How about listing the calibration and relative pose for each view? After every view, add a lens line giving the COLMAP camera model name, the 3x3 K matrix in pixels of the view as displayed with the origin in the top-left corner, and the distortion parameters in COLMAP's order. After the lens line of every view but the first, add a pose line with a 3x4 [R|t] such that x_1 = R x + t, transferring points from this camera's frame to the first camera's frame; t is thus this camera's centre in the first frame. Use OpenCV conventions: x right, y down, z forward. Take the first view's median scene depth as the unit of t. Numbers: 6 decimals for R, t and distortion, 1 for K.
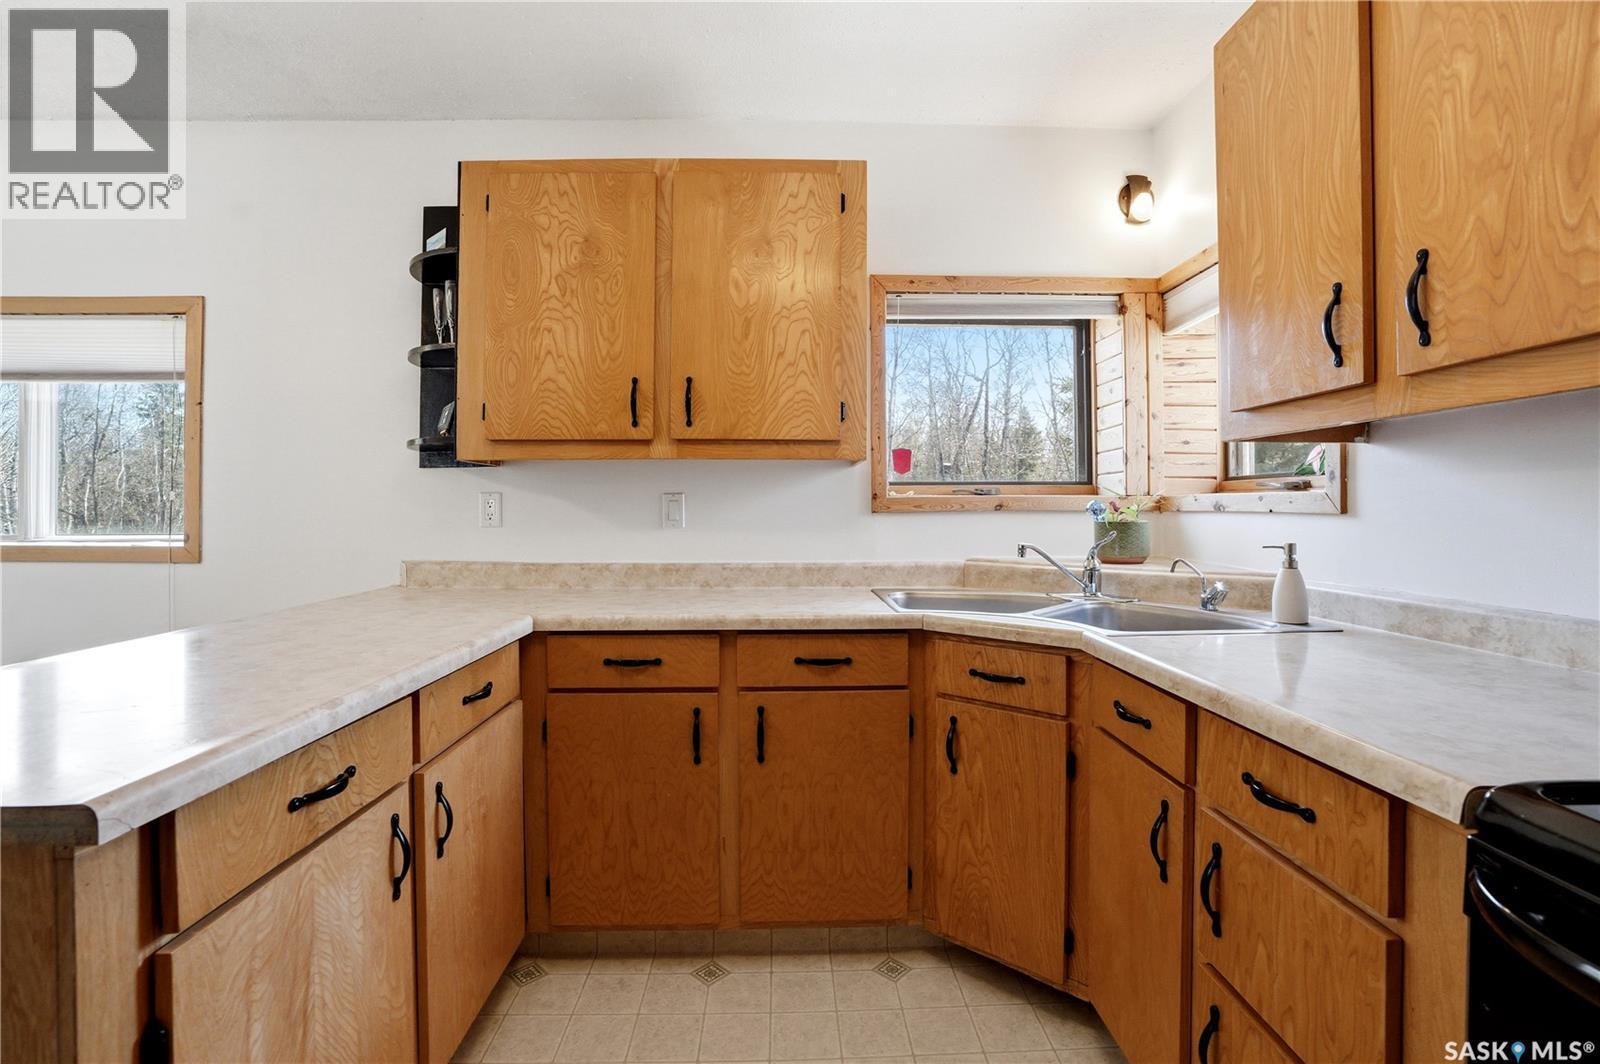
lens RADIAL K [[745.2, 0, 801.4], [0, 745.2, 512.4], [0, 0, 1]] dist [-0.061113, 0.000533]
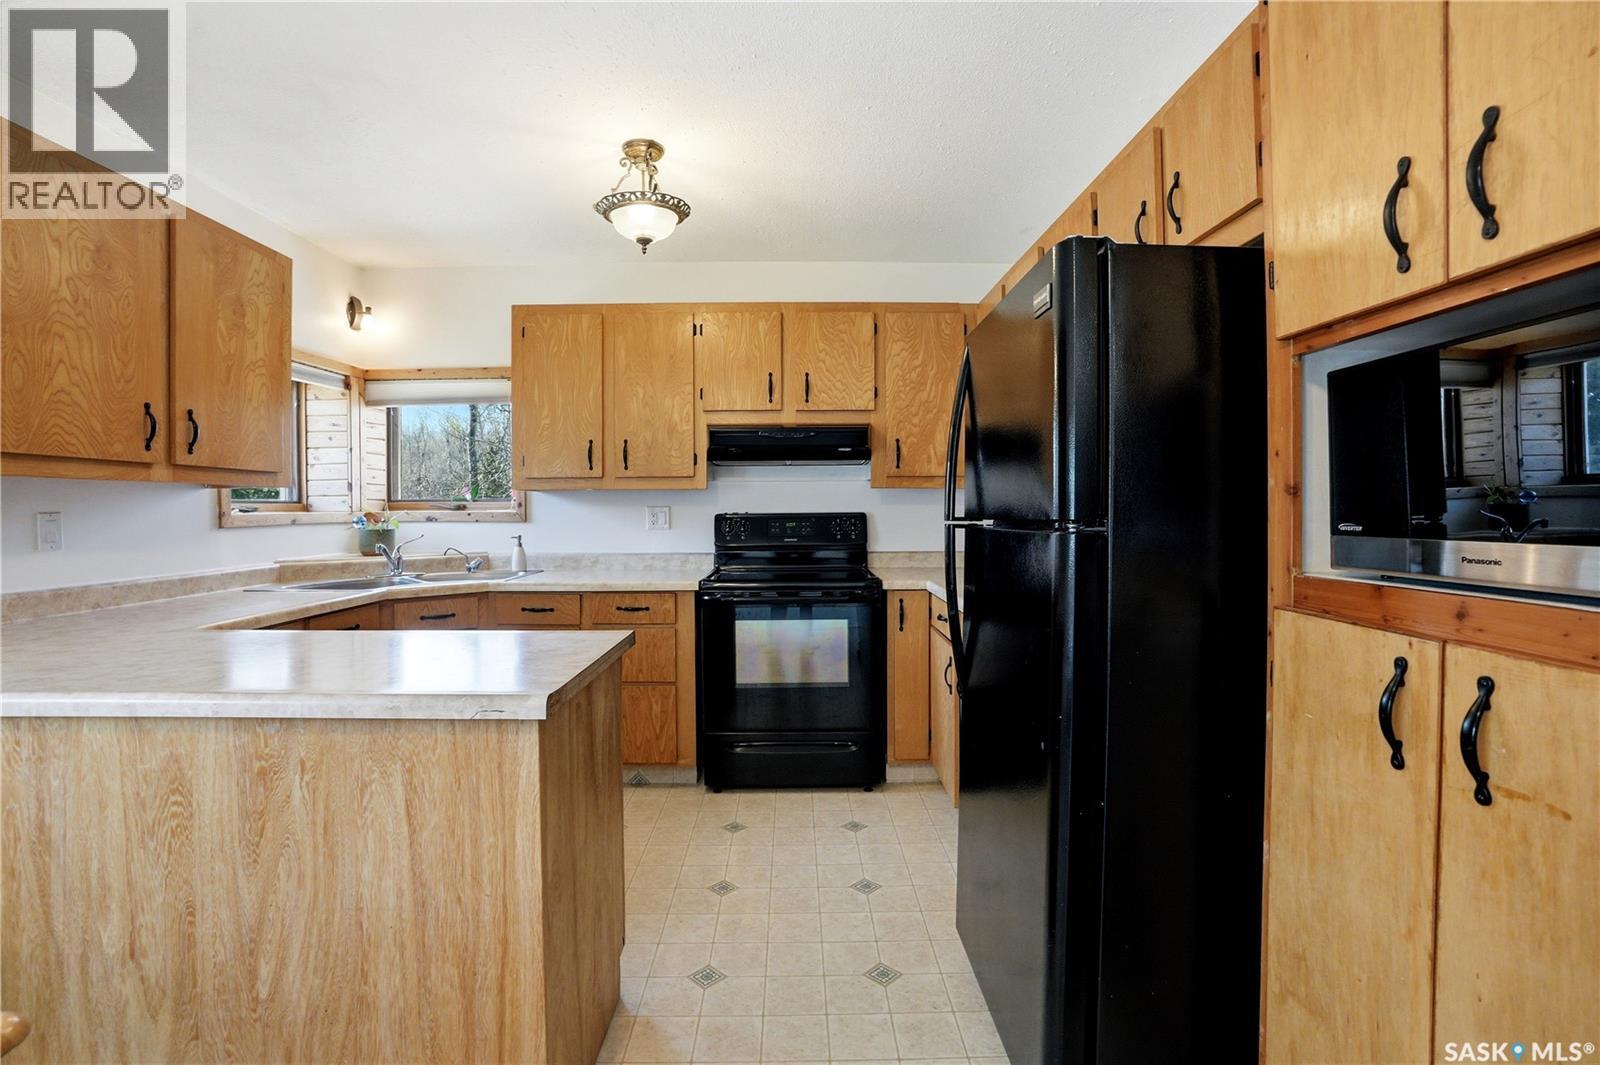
lens RADIAL K [[745.2, 0, 801.4], [0, 745.2, 512.9], [0, 0, 1]] dist [-0.061113, 0.000533]
pose [[0.010962, -0.007668, 0.999911, -1.188440], [0.009802, 0.999923, 0.007561, -0.026705], [-0.999892, 0.009718, 0.011036, 0.079635]]
